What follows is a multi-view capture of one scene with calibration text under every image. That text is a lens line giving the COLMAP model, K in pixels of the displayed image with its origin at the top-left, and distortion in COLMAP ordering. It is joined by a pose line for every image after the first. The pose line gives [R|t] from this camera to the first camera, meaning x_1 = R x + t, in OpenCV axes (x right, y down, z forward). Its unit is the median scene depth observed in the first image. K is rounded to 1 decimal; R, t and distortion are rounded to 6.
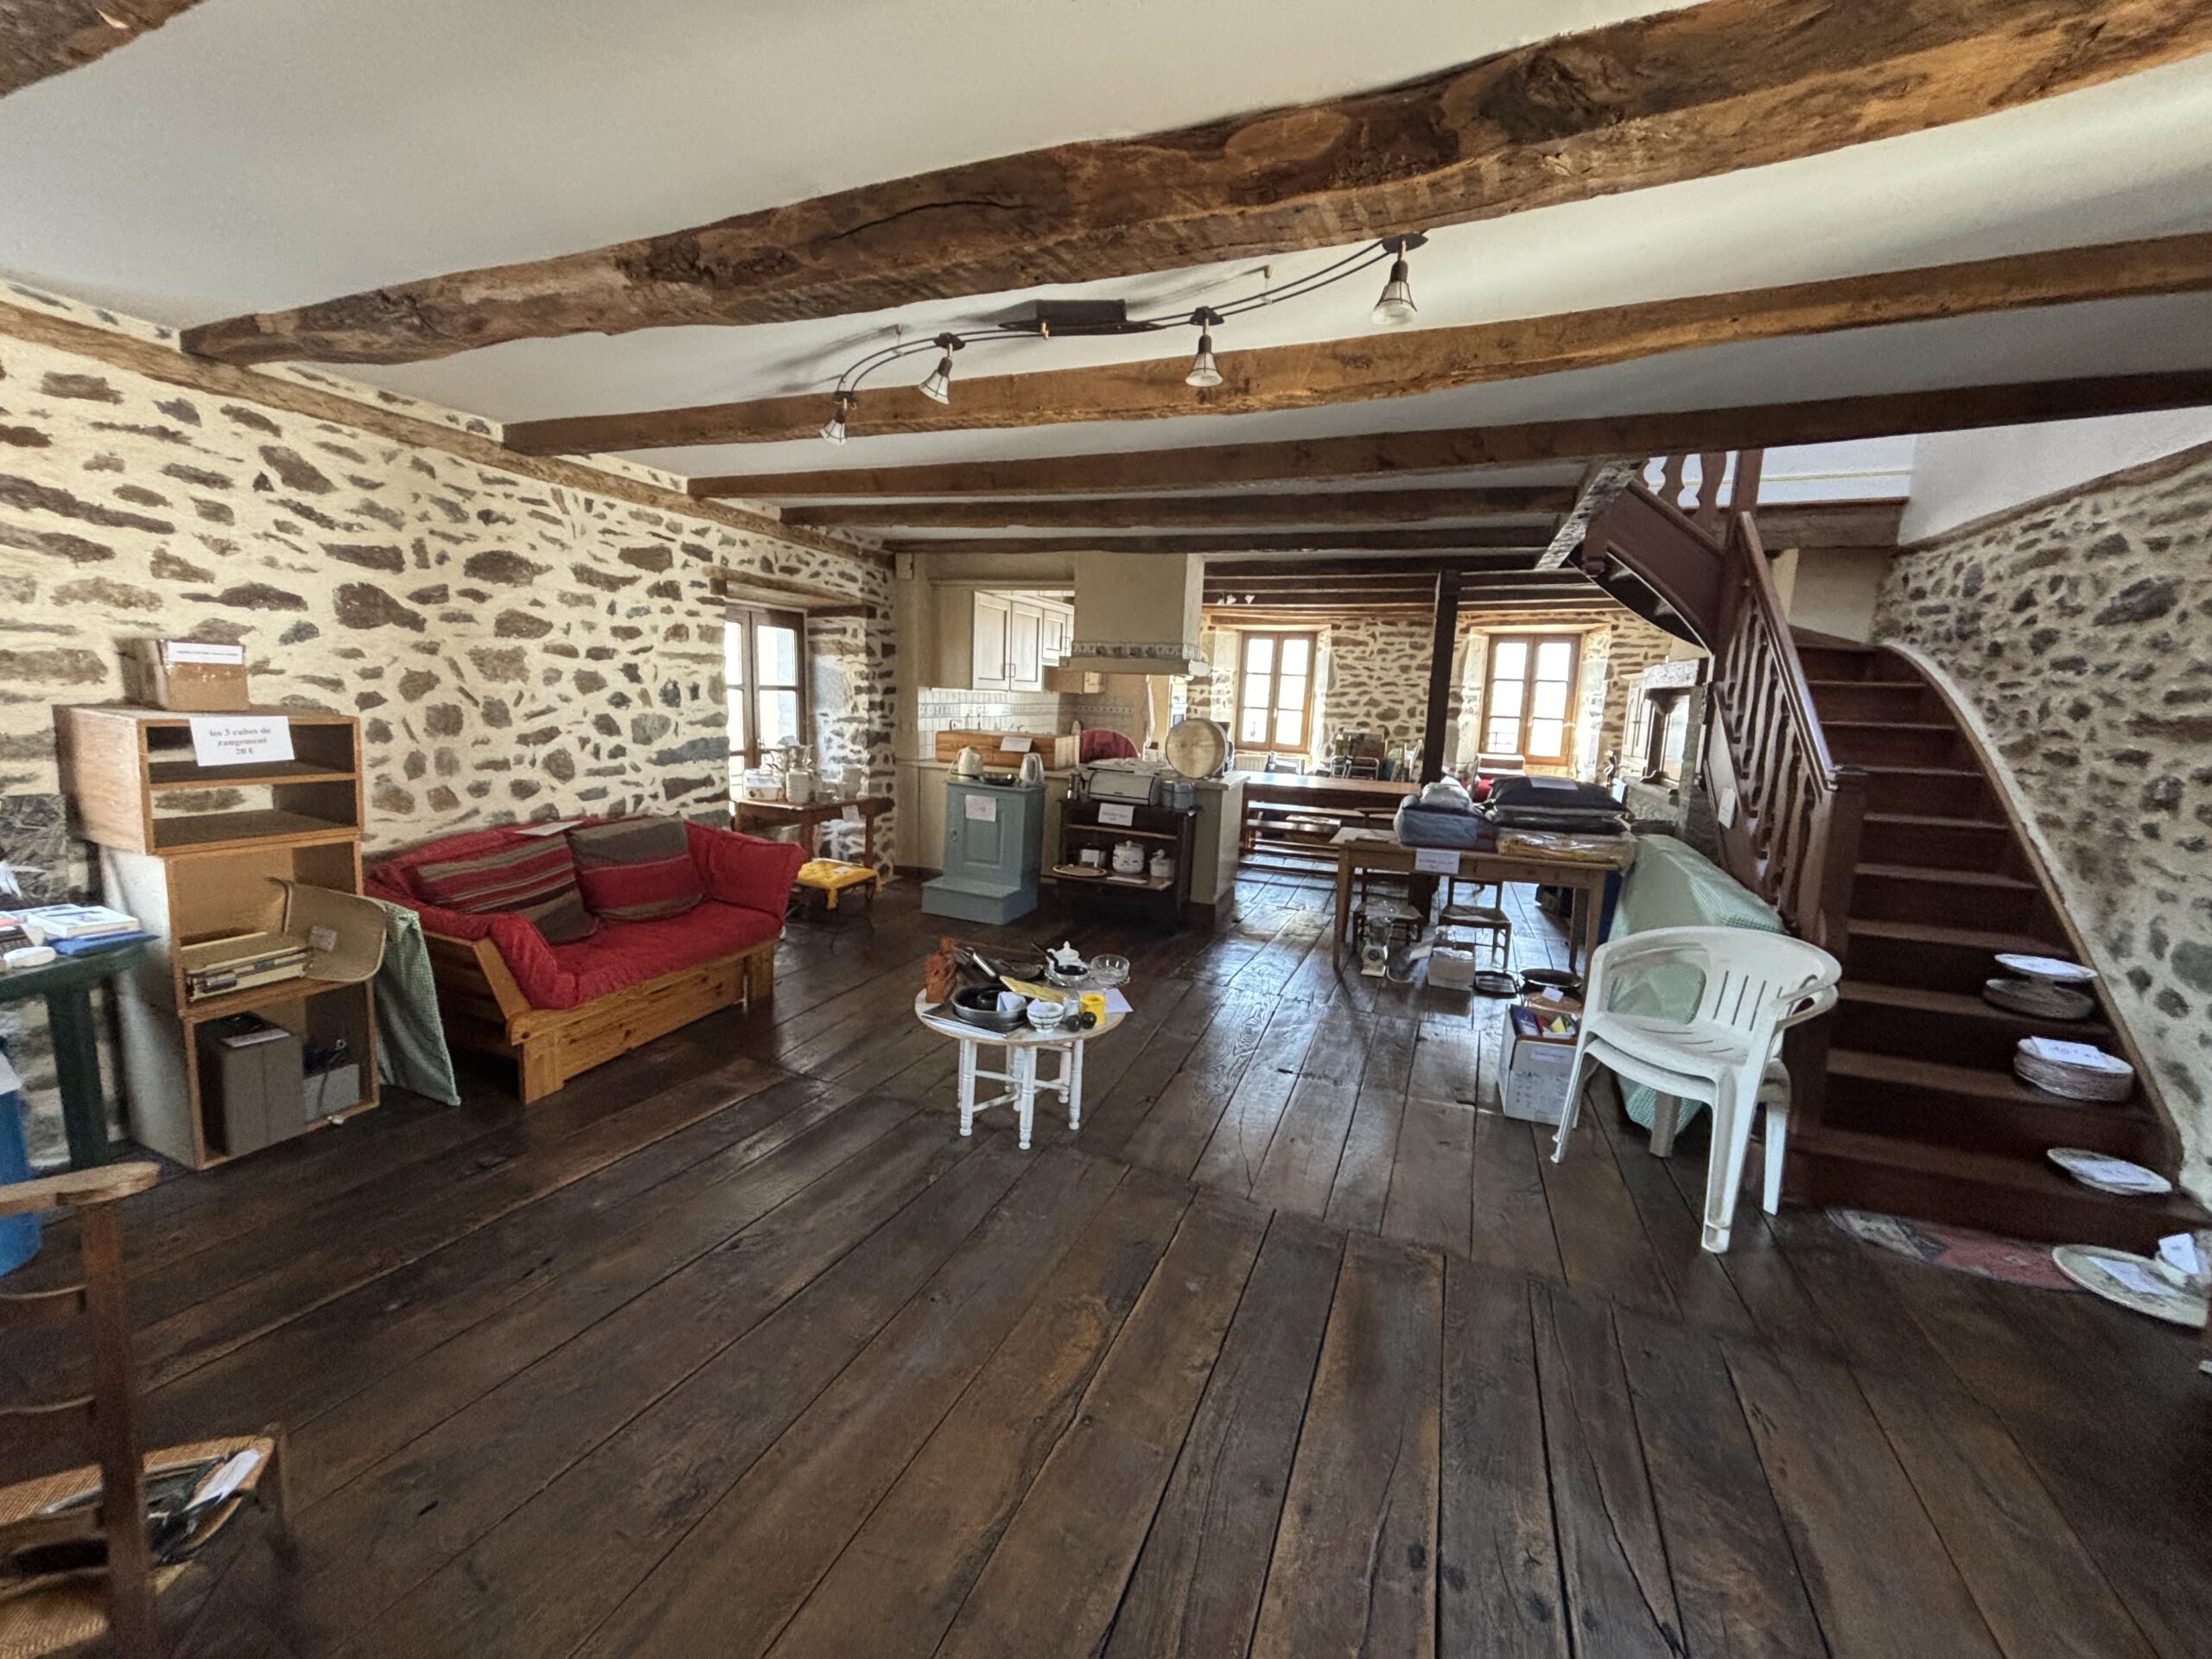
lens RADIAL K [[885.2, 0, 1103.5], [0, 885.2, 825.4], [0, 0, 1]] dist [0.003160, 0.000198]
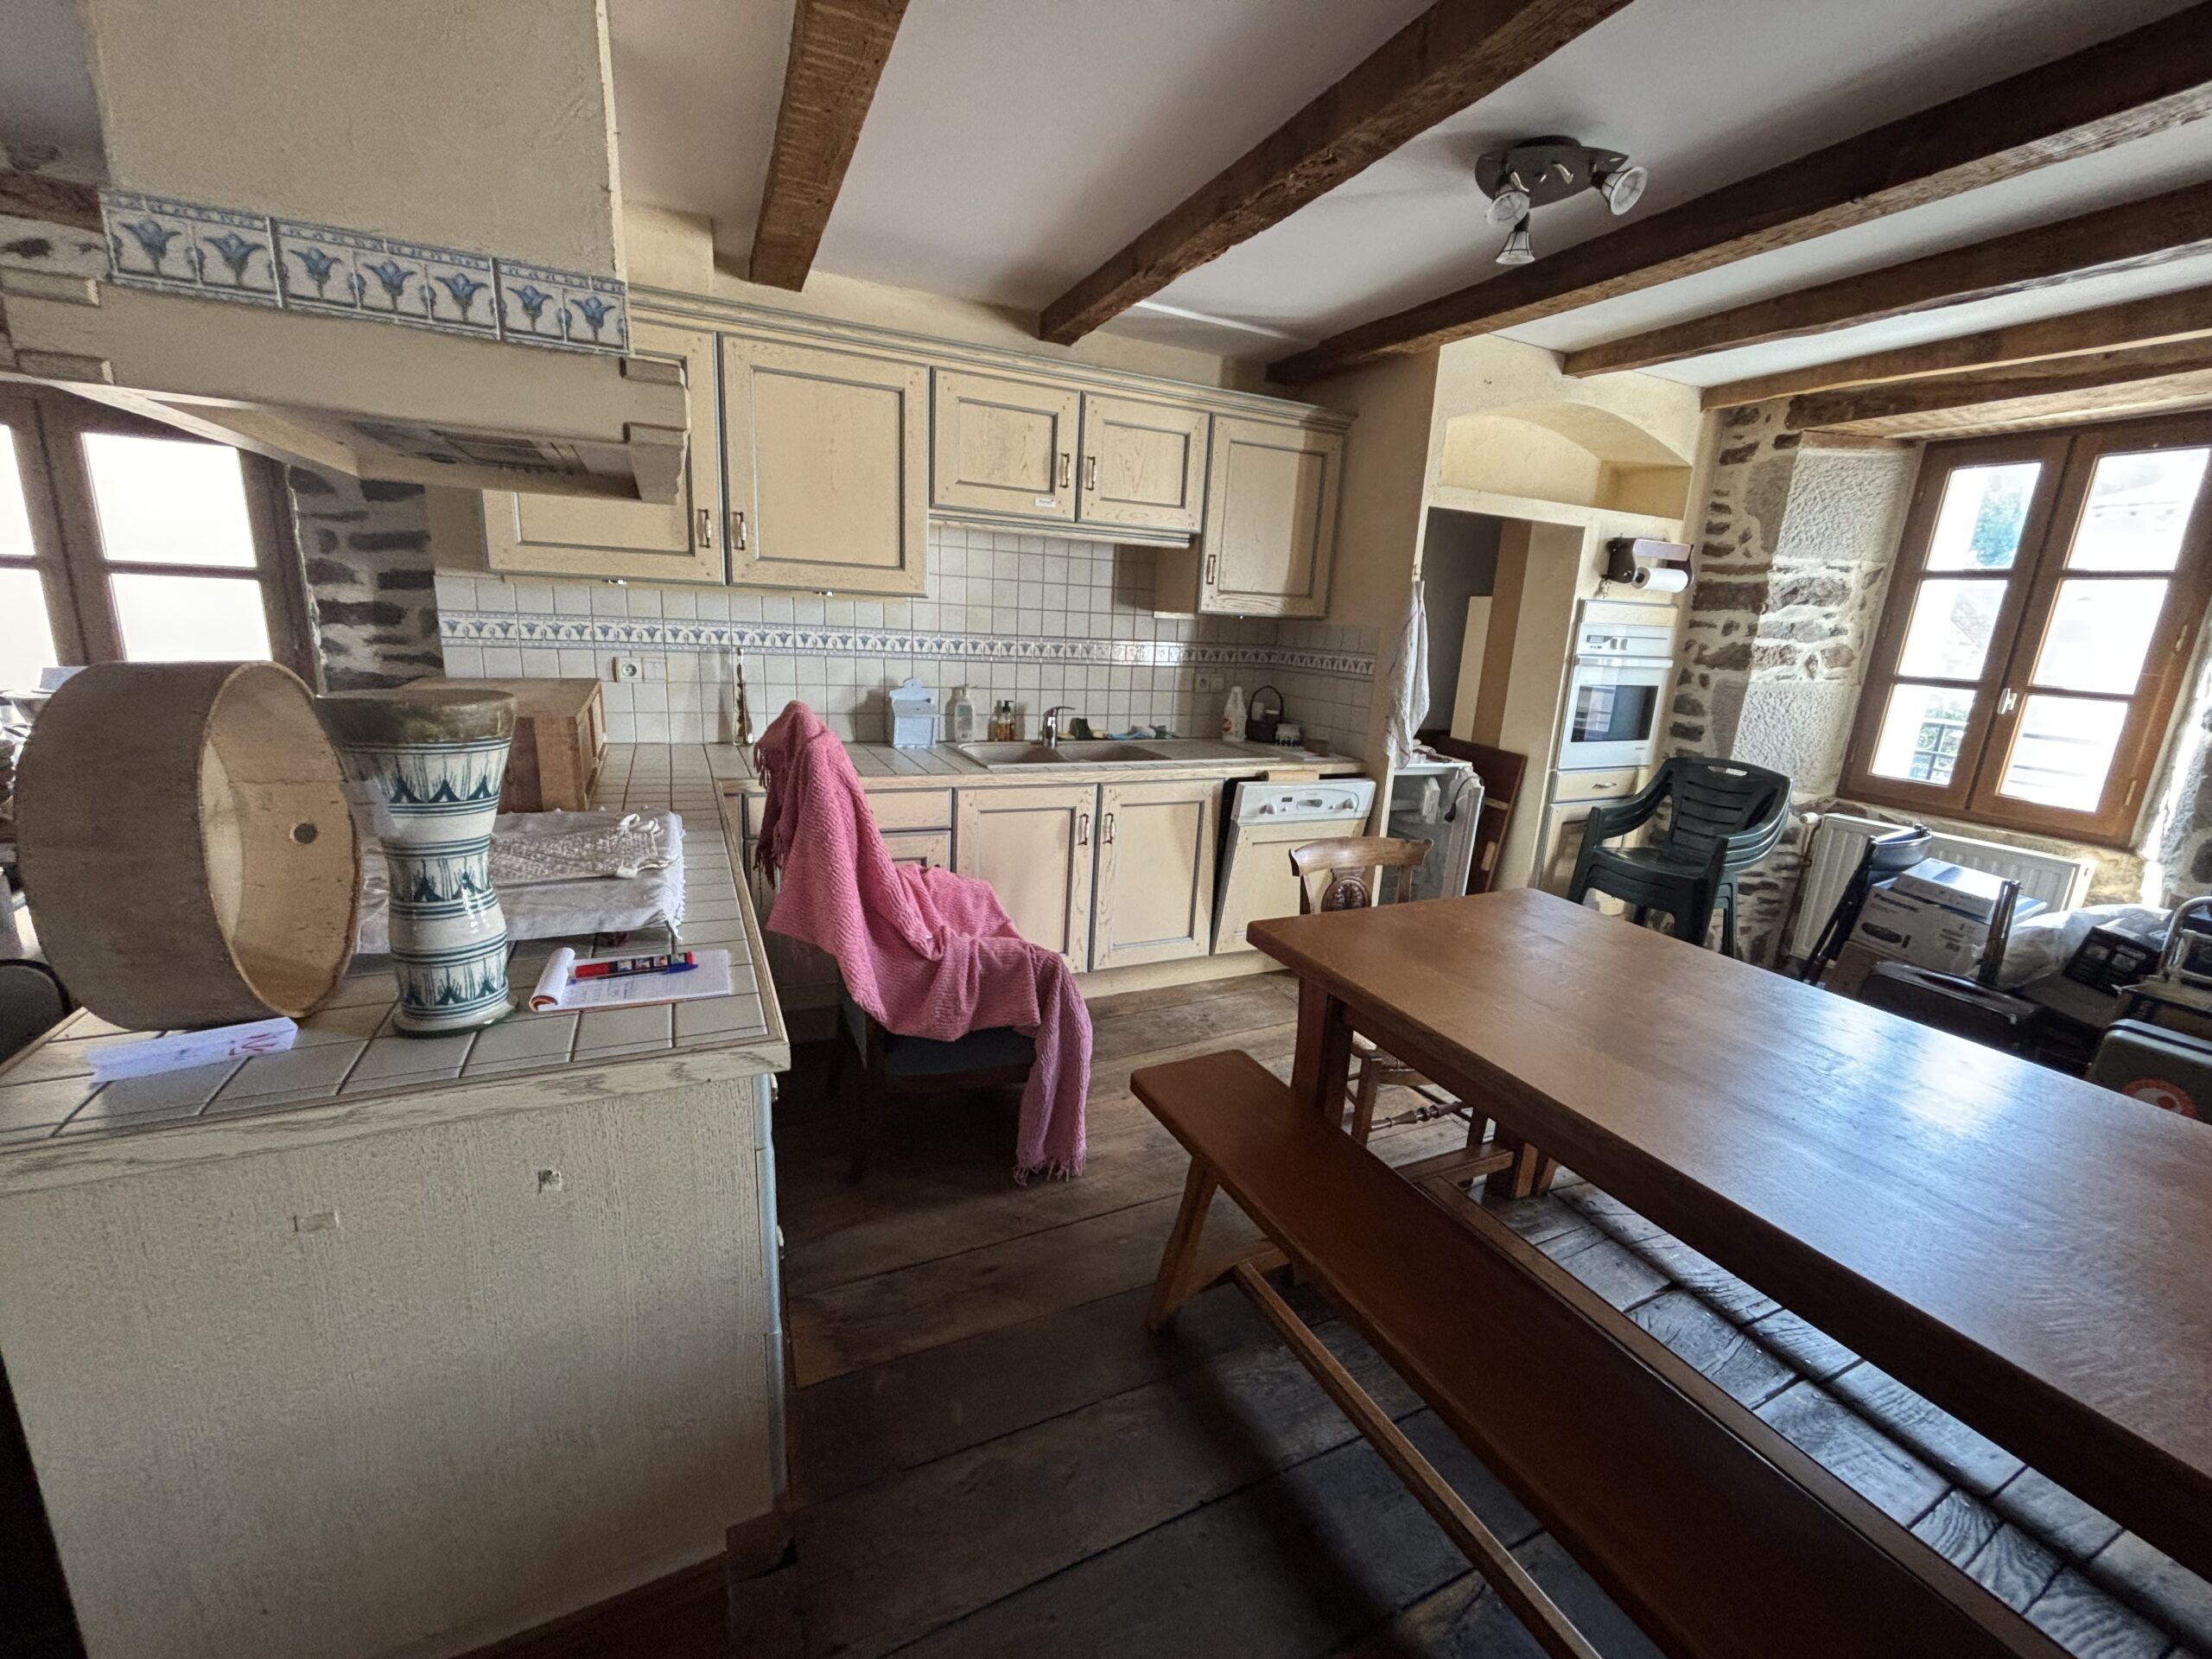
lens RADIAL K [[885.2, 0, 1097.9], [0, 885.2, 817.1], [0, 0, 1]] dist [0.003160, 0.000198]
pose [[0.739333, 0.149832, -0.656458, 0.169304], [-0.125314, 0.988513, 0.084487, -0.072997], [0.661576, 0.019799, 0.749617, 0.559043]]
